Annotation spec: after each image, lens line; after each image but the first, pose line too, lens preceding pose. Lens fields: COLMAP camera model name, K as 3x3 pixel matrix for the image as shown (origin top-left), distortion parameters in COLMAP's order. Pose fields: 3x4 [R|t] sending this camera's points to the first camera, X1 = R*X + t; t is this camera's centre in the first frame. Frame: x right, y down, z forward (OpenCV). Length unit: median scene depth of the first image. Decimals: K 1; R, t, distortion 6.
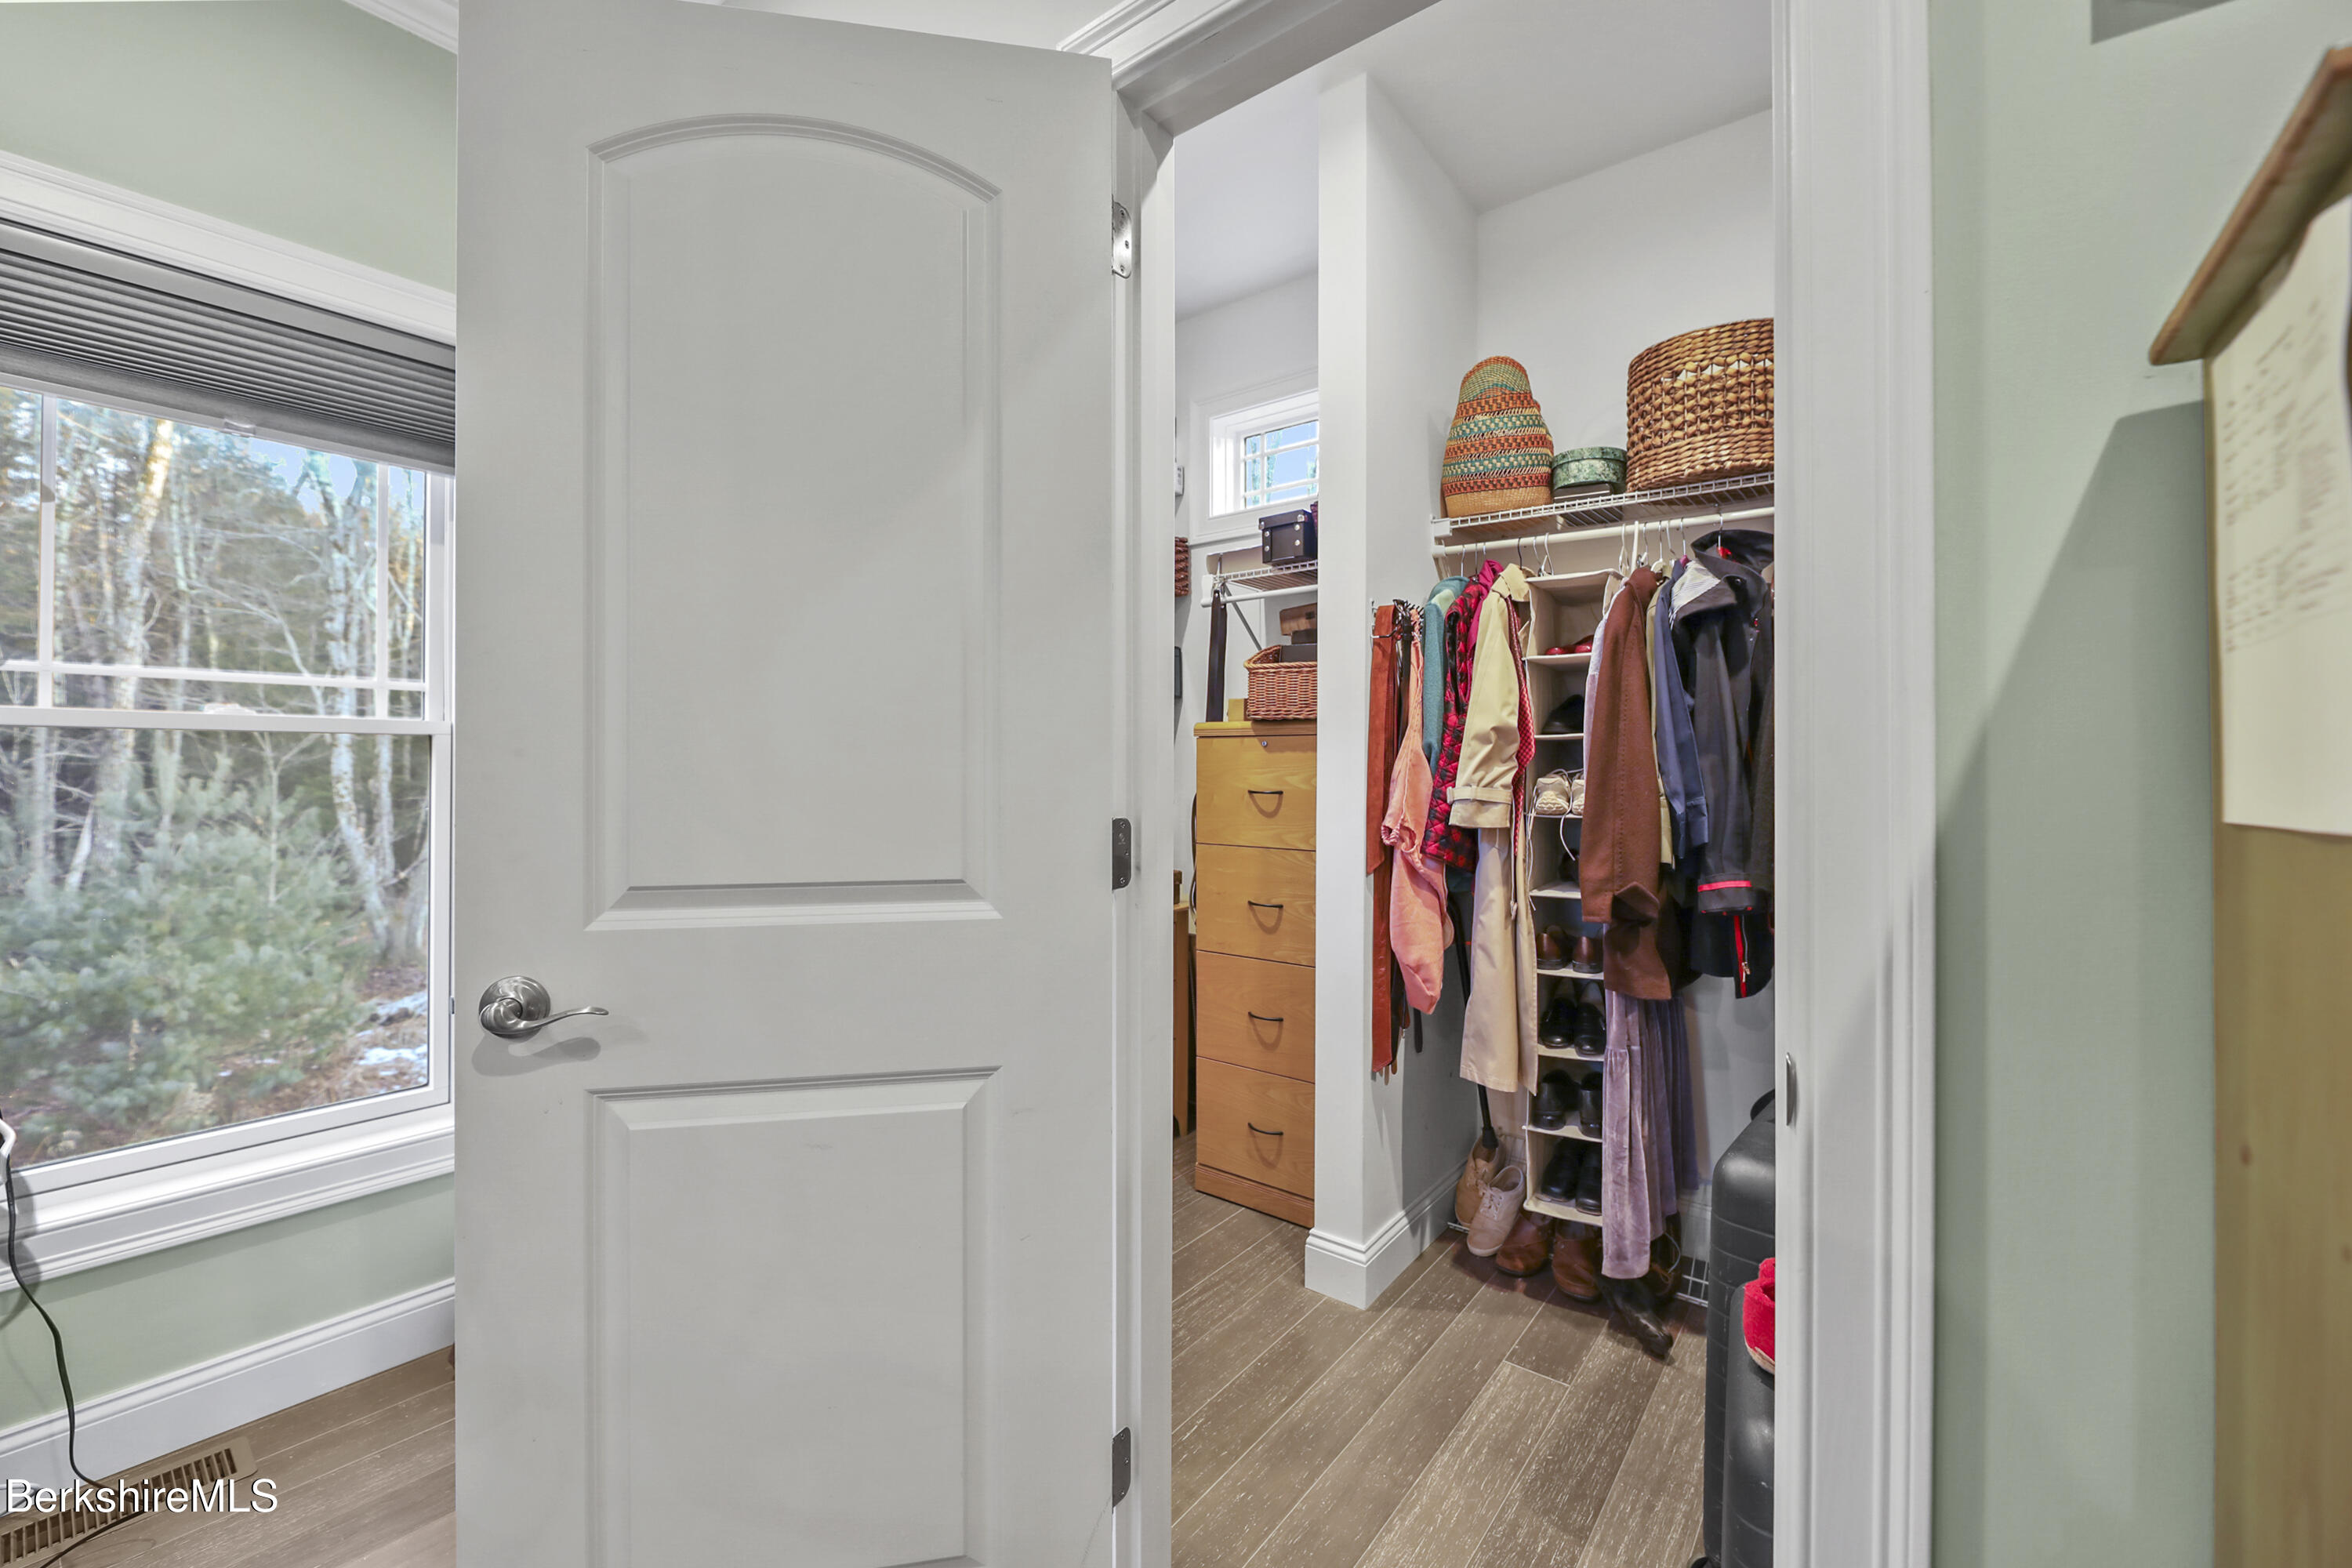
lens RADIAL K [[955.2, 0, 1164.0], [0, 955.2, 755.2], [0, 0, 1]] dist [-0.004759, -0.001412]
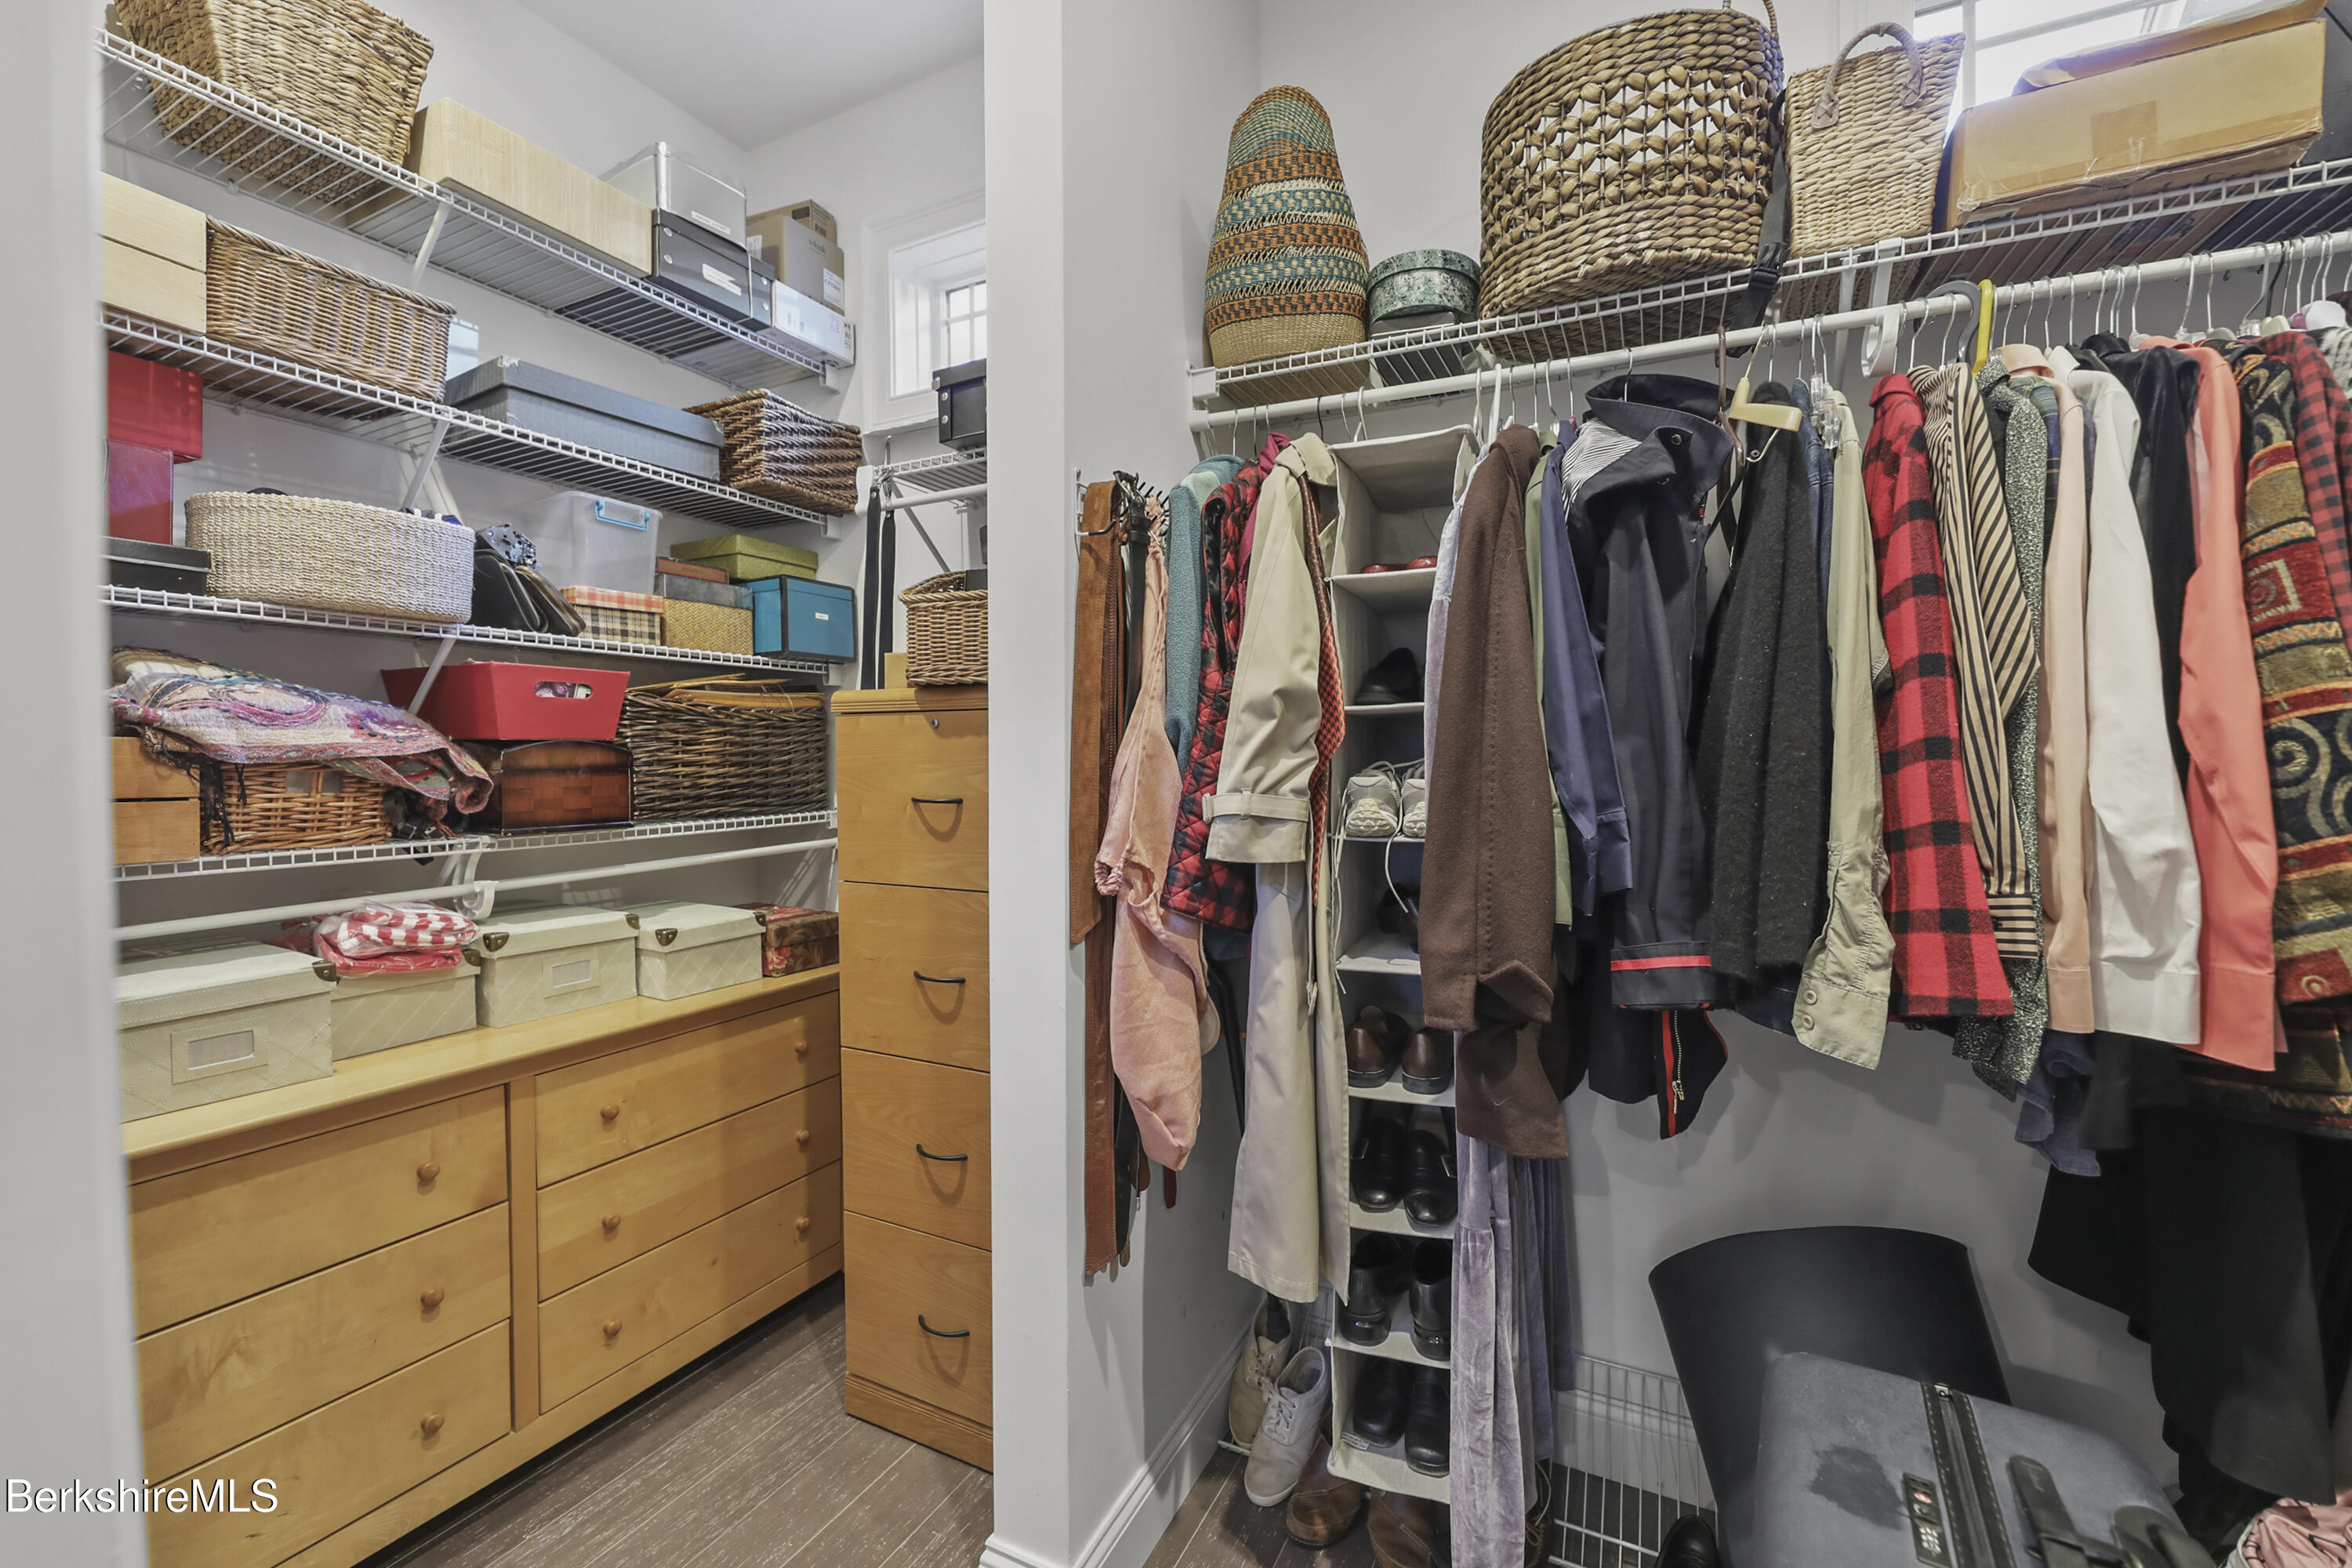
lens RADIAL K [[955.2, 0, 1171.2], [0, 955.2, 768.2], [0, 0, 1]] dist [-0.004759, -0.001412]
pose [[0.978804, -0.009030, 0.204598, 0.164058], [0.004355, 0.999719, 0.023289, 0.004308], [-0.204751, -0.021904, 0.978569, 0.449585]]
